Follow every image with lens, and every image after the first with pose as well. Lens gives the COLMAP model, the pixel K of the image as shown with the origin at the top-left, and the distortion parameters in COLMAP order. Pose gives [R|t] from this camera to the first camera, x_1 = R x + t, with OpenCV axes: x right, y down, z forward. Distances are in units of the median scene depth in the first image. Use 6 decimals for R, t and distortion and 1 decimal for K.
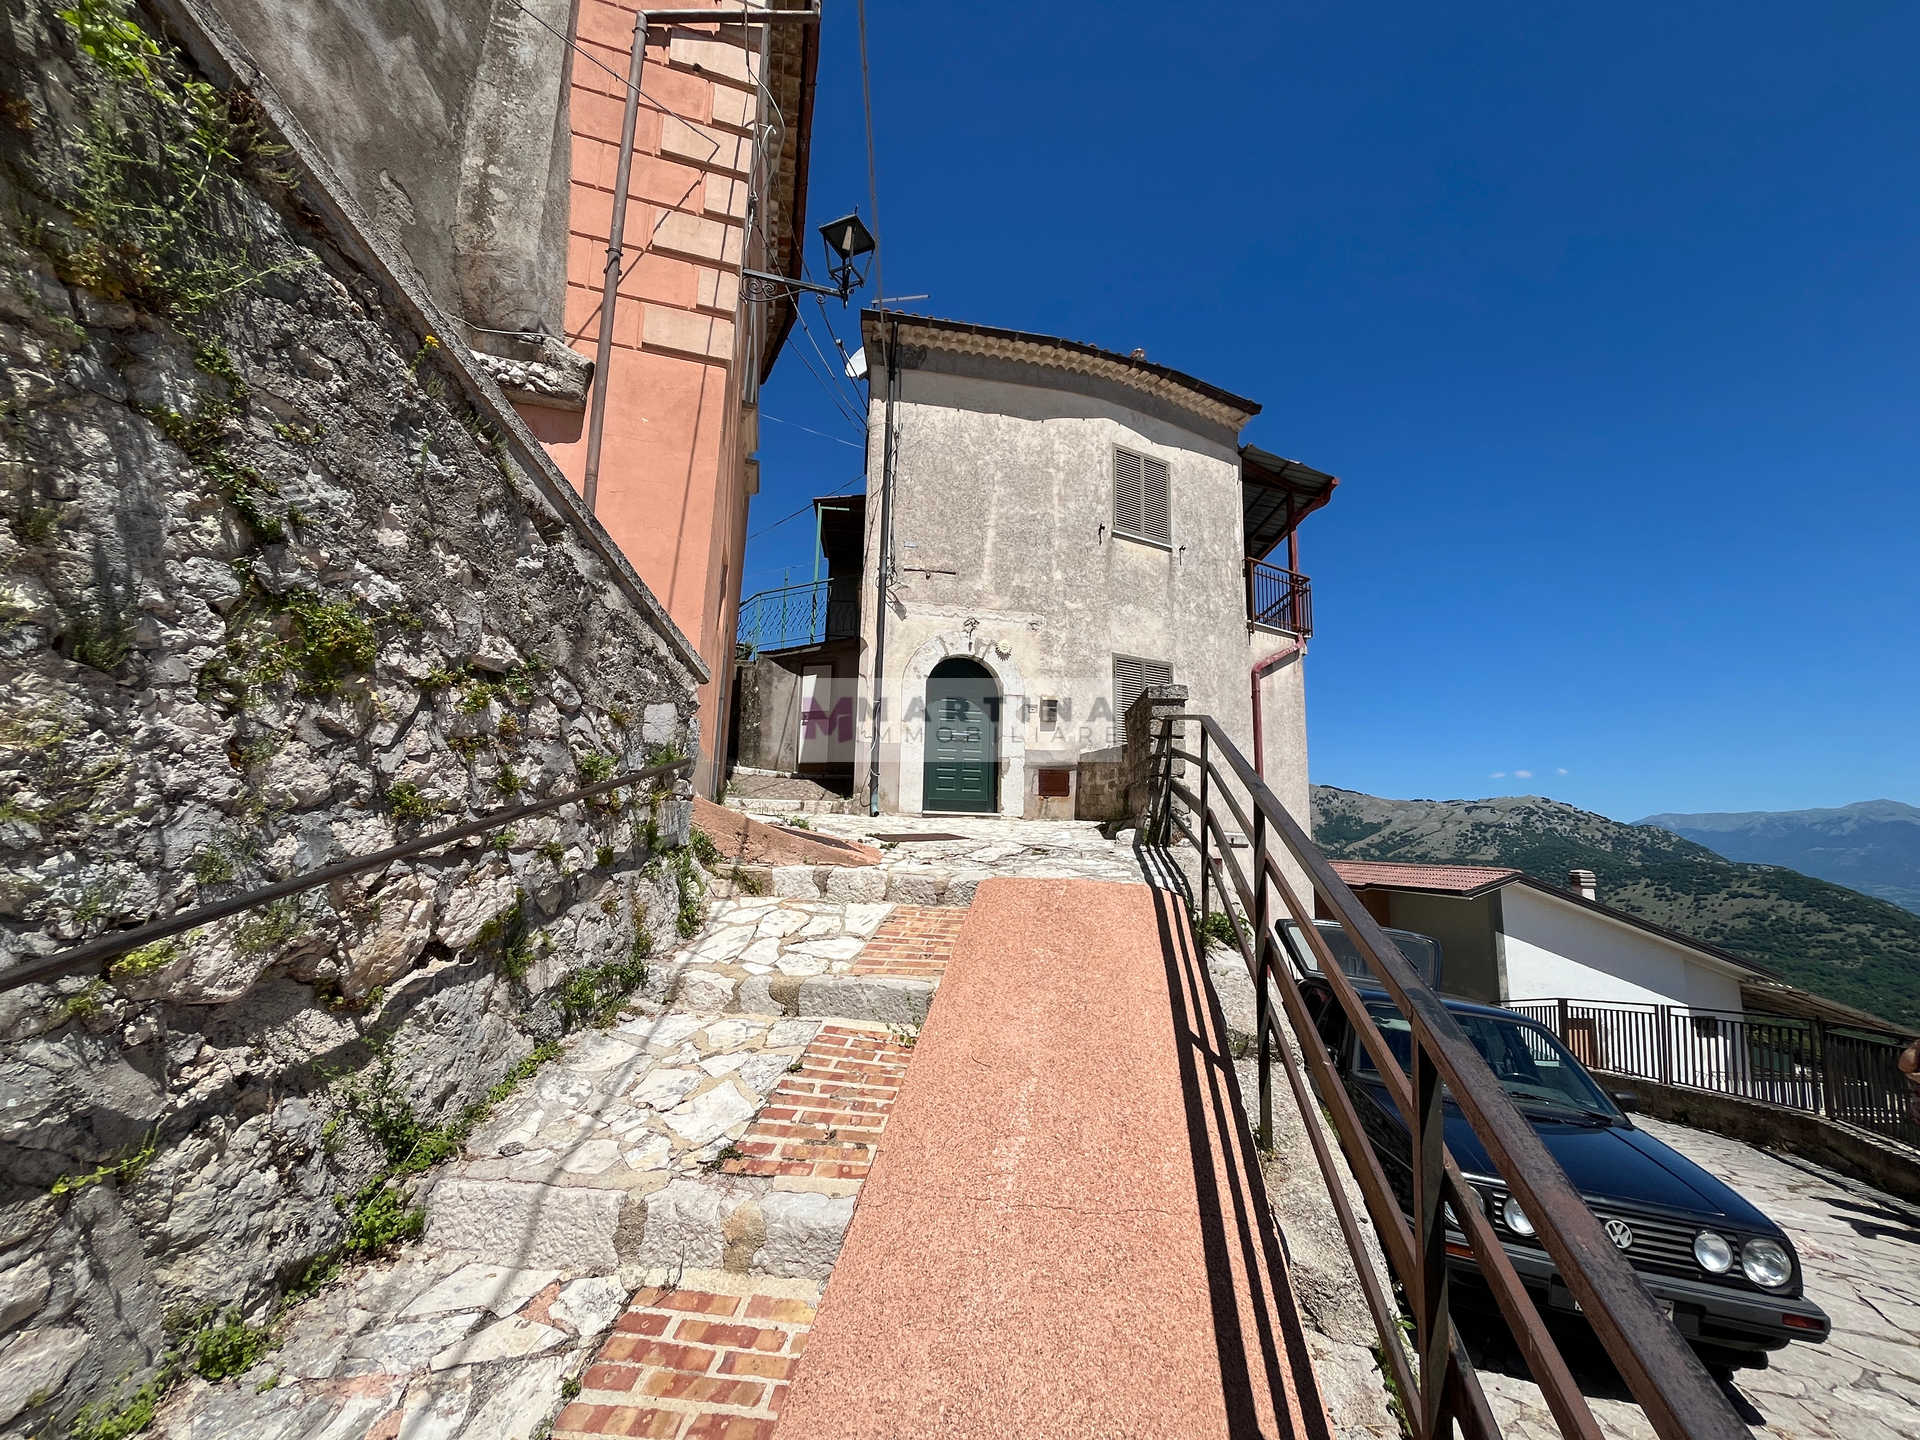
lens RADIAL K [[772.6, 0, 960.0], [0, 772.6, 720.0], [0, 0, 1]] dist [0.000756, -0.000185]
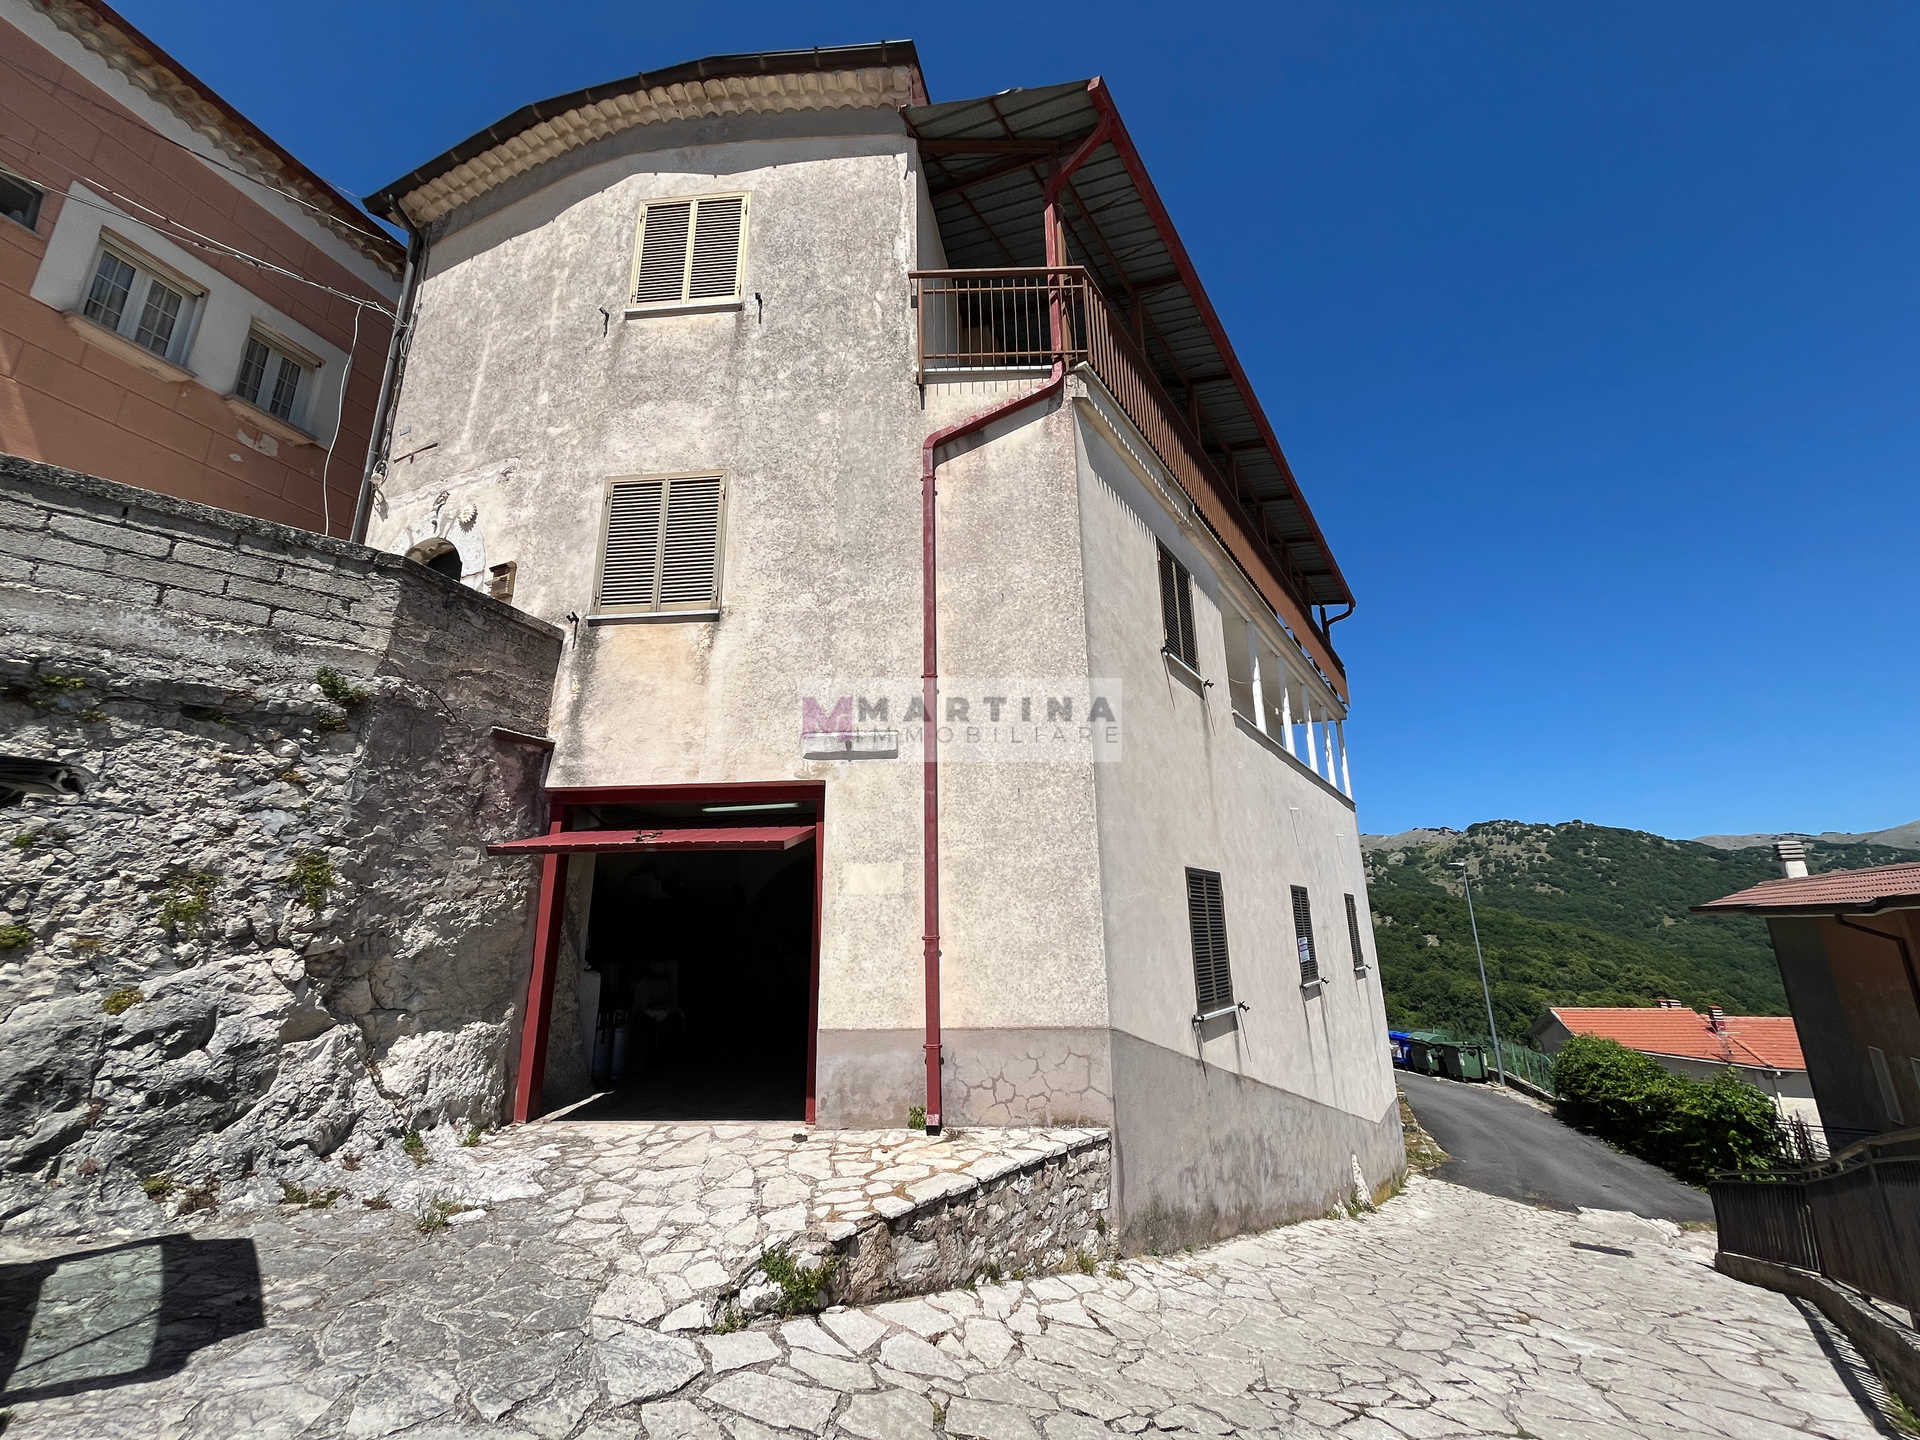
lens RADIAL K [[772.6, 0, 960.0], [0, 772.6, 720.0], [0, 0, 1]] dist [0.000756, -0.000185]
pose [[0.818880, -0.182204, -0.544277, 0.723329], [0.091020, 0.977500, -0.190289, 0.244988], [0.566702, 0.106284, 0.817039, 0.660529]]
